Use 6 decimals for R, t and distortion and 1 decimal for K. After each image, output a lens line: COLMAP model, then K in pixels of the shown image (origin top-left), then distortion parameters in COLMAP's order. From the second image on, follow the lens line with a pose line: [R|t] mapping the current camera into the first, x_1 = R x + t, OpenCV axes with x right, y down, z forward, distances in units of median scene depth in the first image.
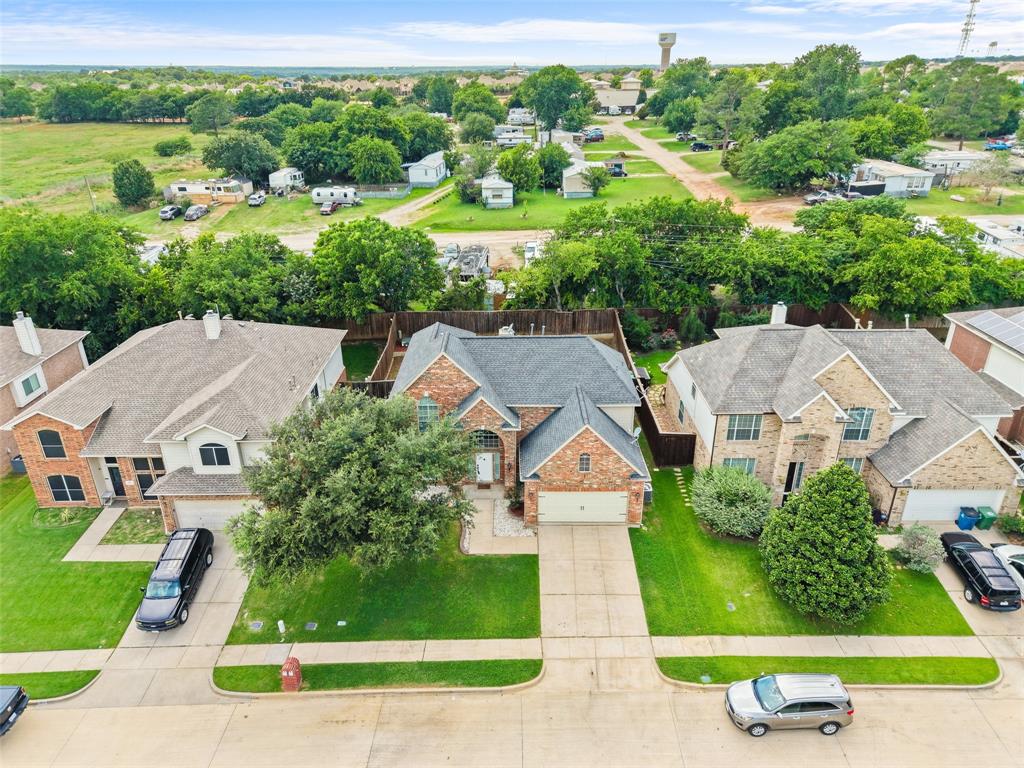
lens RADIAL K [[677.0, 0, 512.0], [0, 677.0, 389.1], [0, 0, 1]] dist [0.034039, 0.001056]
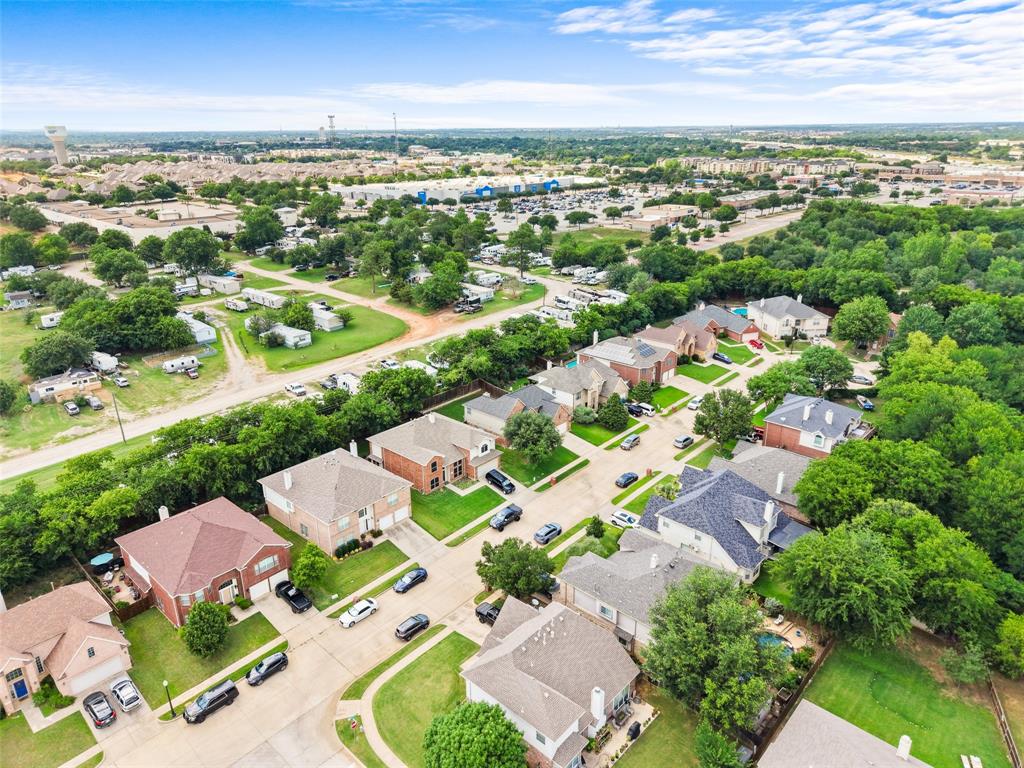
lens RADIAL K [[677.0, 0, 511.7], [0, 677.0, 382.2], [0, 0, 1]] dist [0.034039, 0.001056]
pose [[0.669272, -0.257106, 0.697116, -1.919480], [0.319603, 0.946608, 0.042284, -0.223459], [-0.670767, 0.194501, 0.715710, -1.085145]]
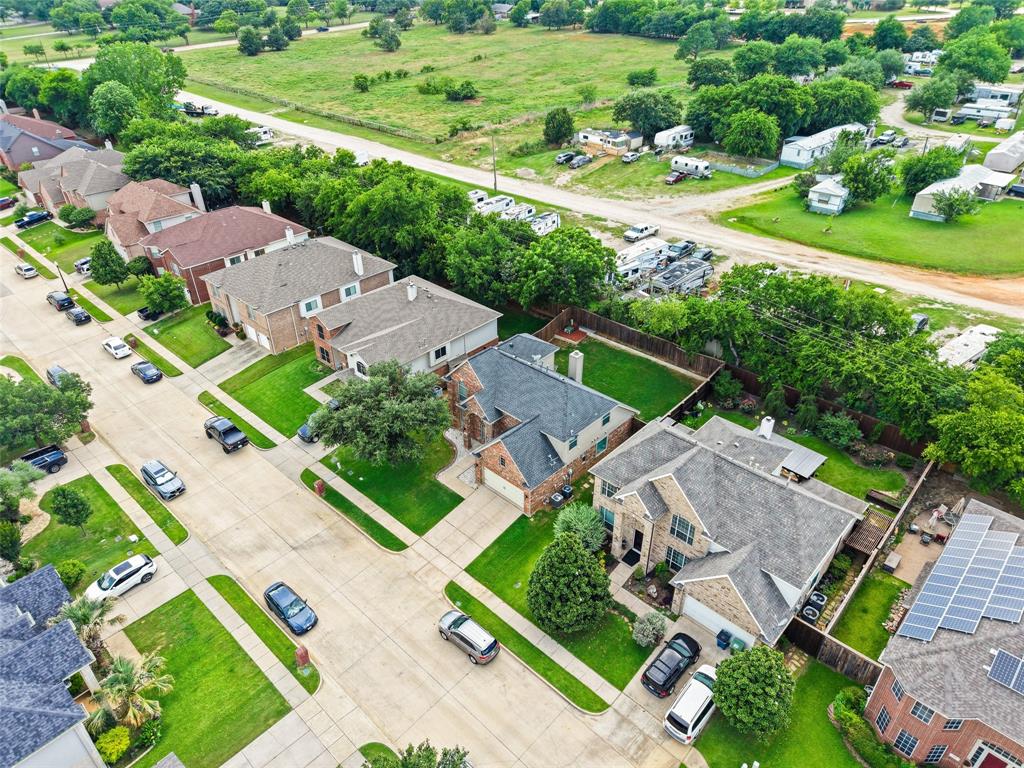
lens RADIAL K [[677.0, 0, 510.4], [0, 677.0, 381.7], [0, 0, 1]] dist [0.034039, 0.001056]
pose [[0.729772, 0.377759, -0.569851, 0.717530], [-0.292510, 0.925871, 0.239169, -0.334014], [0.617957, -0.007851, 0.786173, -0.153498]]
